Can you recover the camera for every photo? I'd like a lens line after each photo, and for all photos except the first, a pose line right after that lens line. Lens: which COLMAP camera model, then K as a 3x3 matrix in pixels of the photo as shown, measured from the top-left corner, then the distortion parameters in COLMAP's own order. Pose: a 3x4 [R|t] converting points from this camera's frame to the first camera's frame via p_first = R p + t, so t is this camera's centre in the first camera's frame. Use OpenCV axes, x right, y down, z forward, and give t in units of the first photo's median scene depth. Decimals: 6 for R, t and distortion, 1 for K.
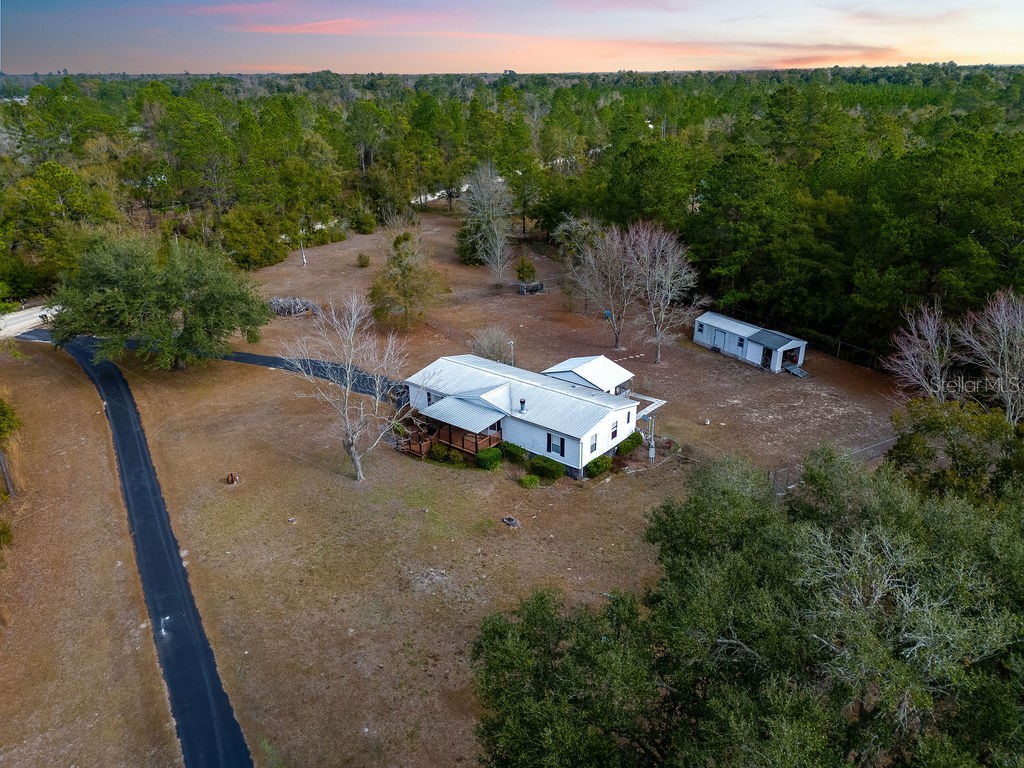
lens RADIAL K [[711.0, 0, 512.8], [0, 711.0, 389.9], [0, 0, 1]] dist [-0.013594, -0.008632]
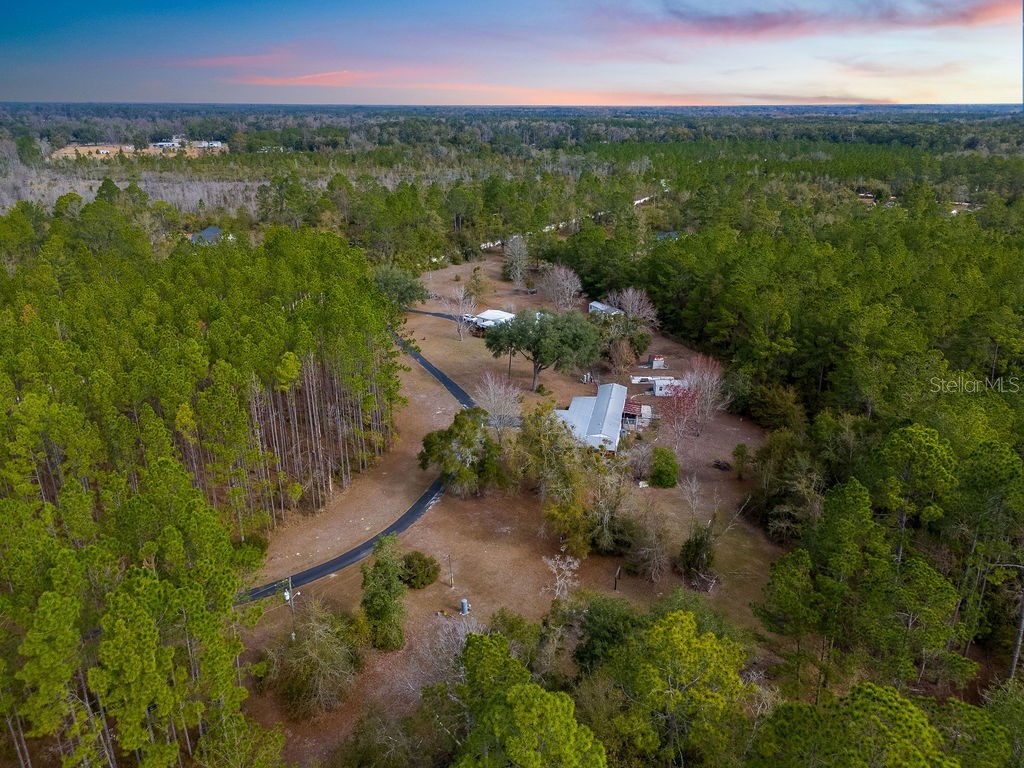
lens RADIAL K [[711.0, 0, 521.2], [0, 711.0, 382.7], [0, 0, 1]] dist [-0.013594, -0.008632]
pose [[0.996191, 0.041369, -0.076766, 0.154723], [-0.044706, 0.998105, -0.042277, 0.212204], [0.074872, 0.045548, 0.996152, -1.087277]]
